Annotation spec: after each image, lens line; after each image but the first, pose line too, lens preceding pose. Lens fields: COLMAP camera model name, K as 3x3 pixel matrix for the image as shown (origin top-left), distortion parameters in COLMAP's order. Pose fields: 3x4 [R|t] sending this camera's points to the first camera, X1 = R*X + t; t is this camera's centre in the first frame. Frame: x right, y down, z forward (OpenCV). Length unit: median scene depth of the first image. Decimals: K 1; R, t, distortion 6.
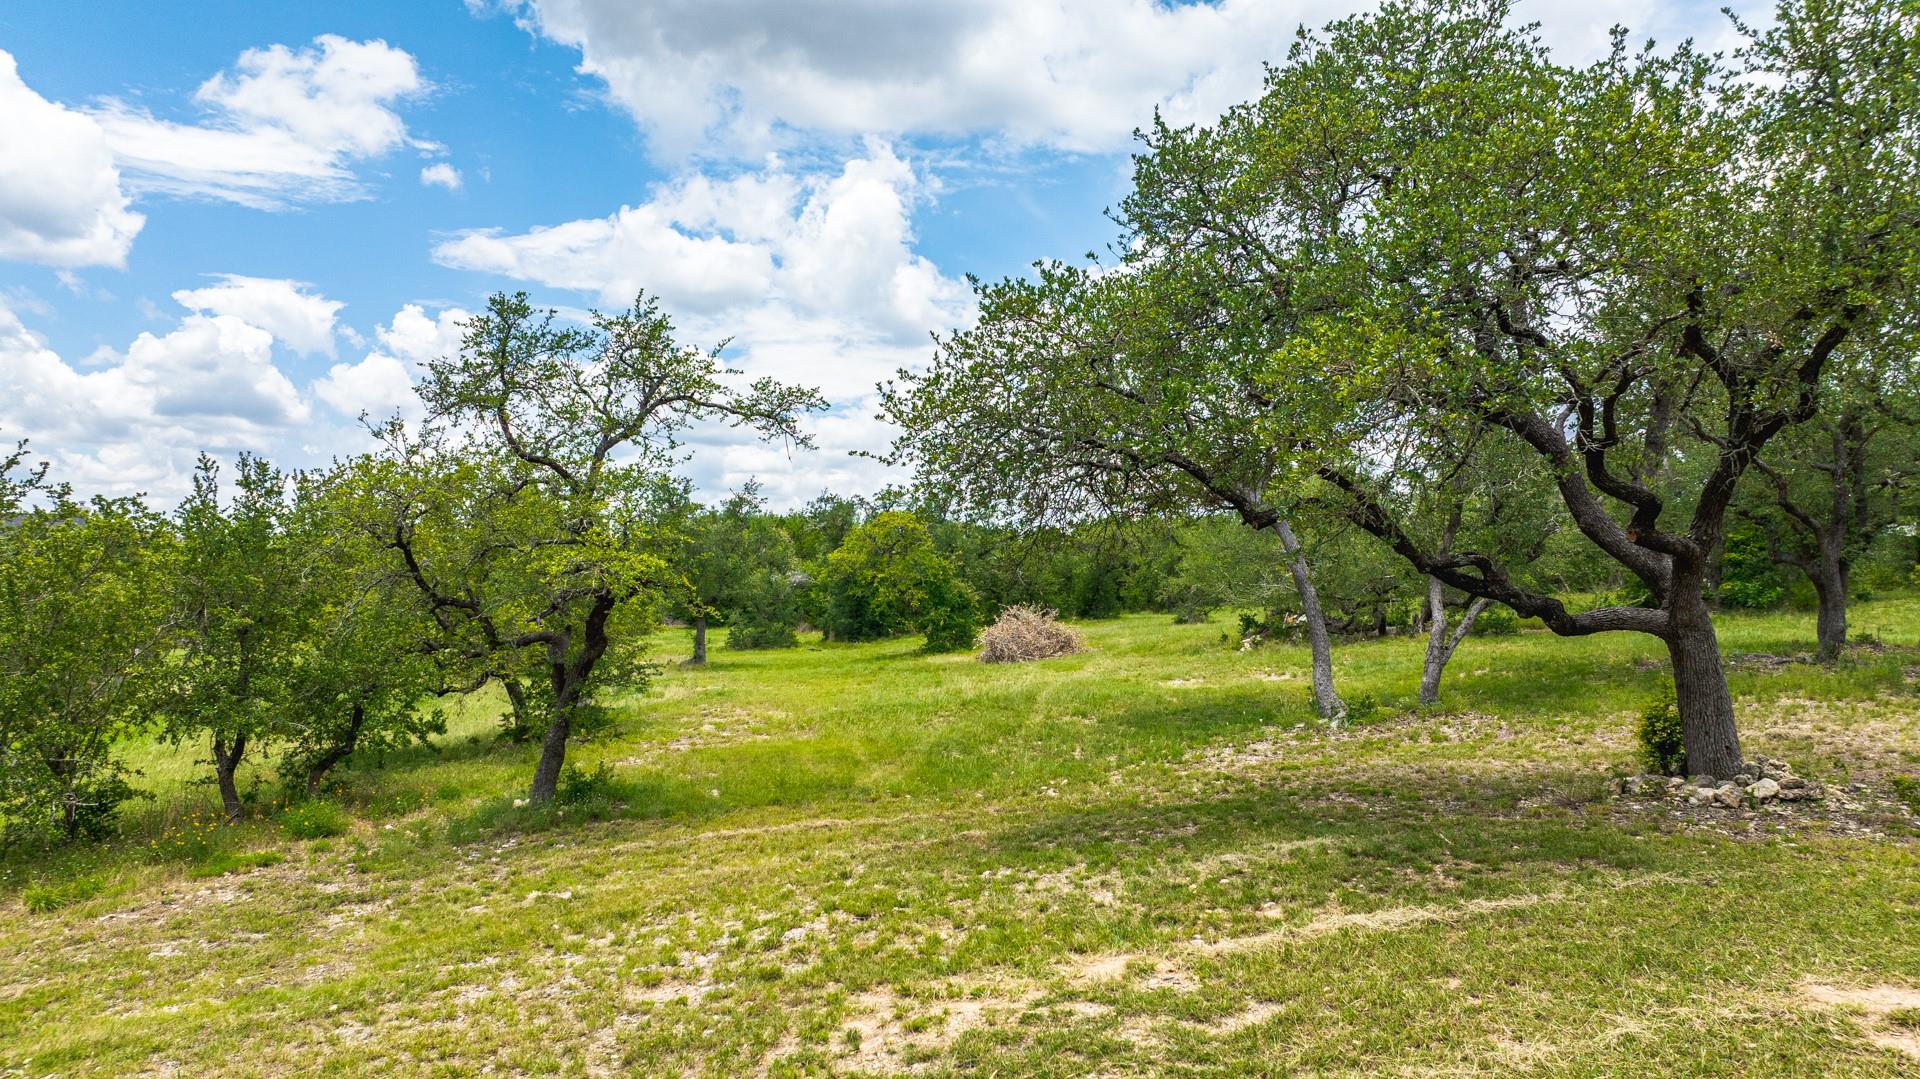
lens RADIAL K [[1344.6, 0, 958.2], [0, 1344.6, 539.2], [0, 0, 1]] dist [-0.020642, 0.020719]
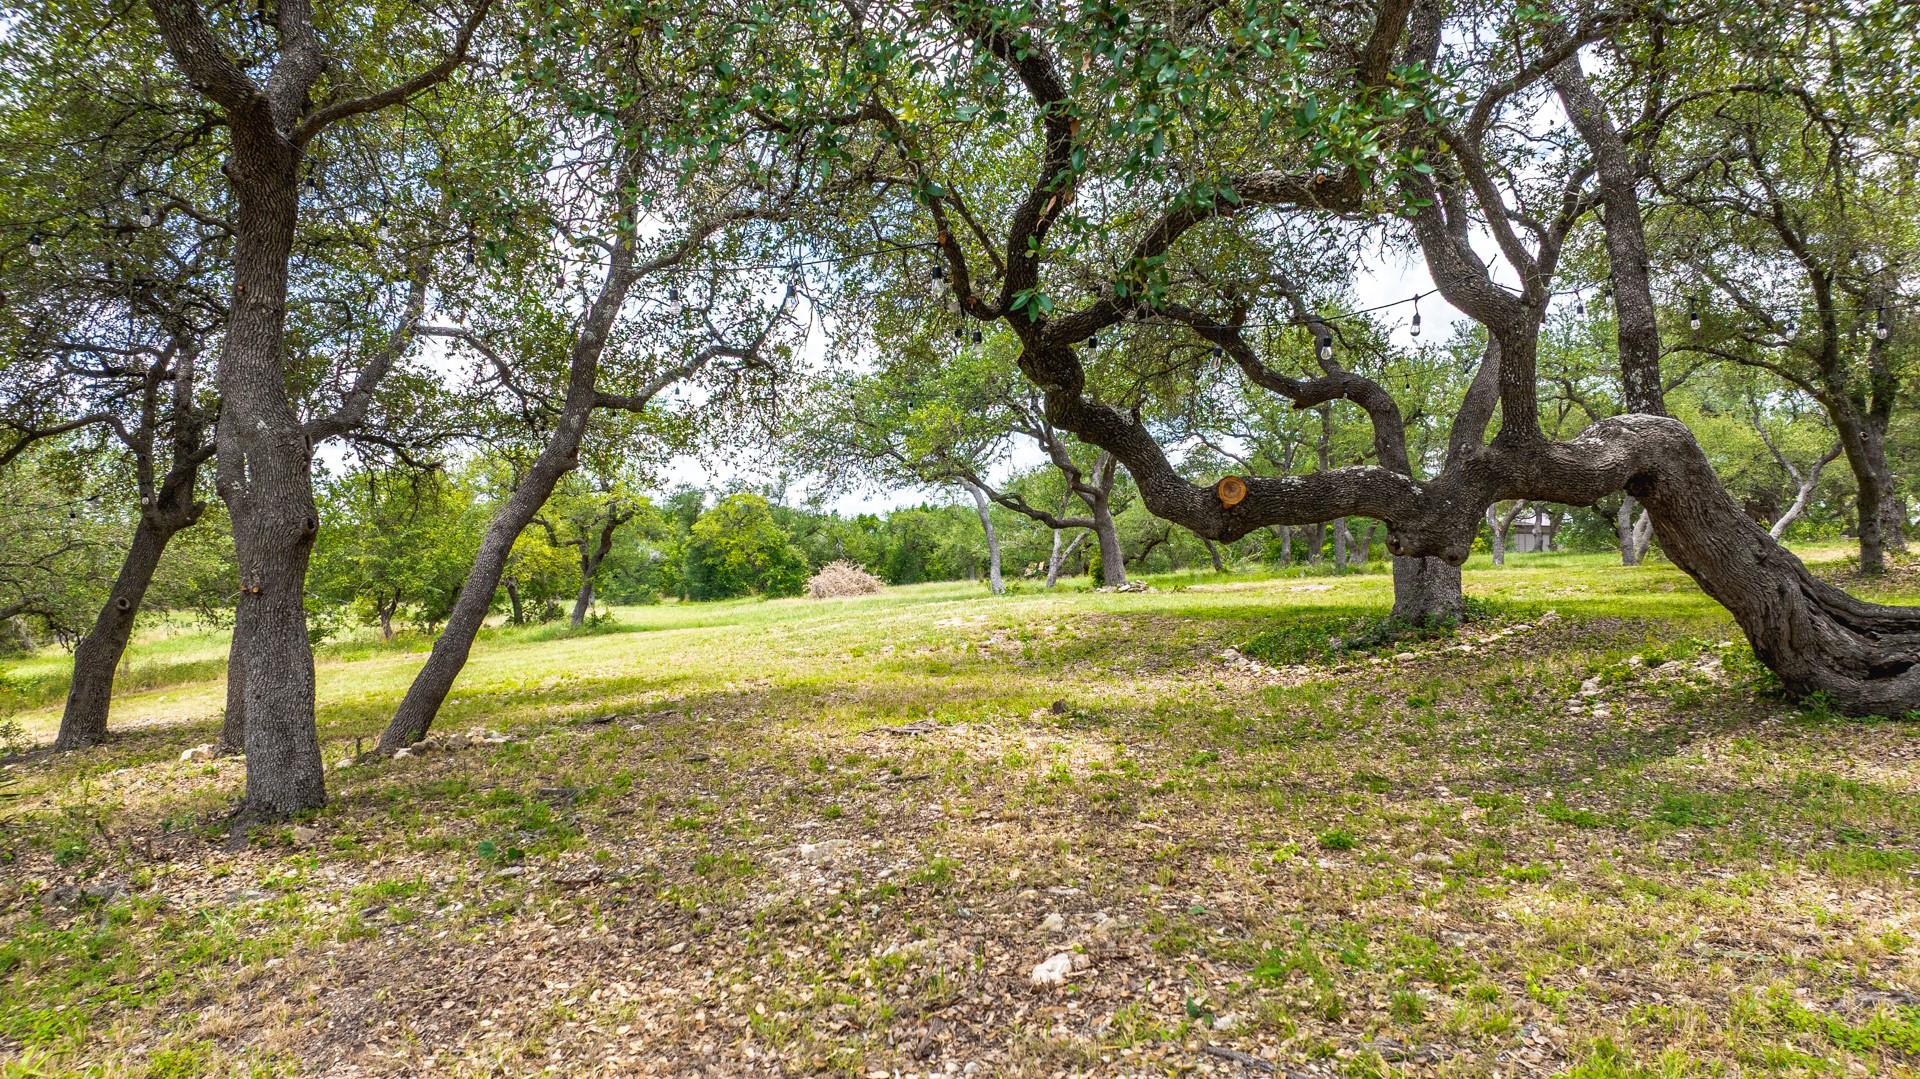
lens RADIAL K [[1344.6, 0, 959.4], [0, 1344.6, 542.0], [0, 0, 1]] dist [-0.020642, 0.020719]
pose [[0.991942, 0.005709, 0.126562, -0.003807], [-0.006070, 0.999979, 0.002462, 0.022427], [-0.126545, -0.003211, 0.991956, -0.331656]]
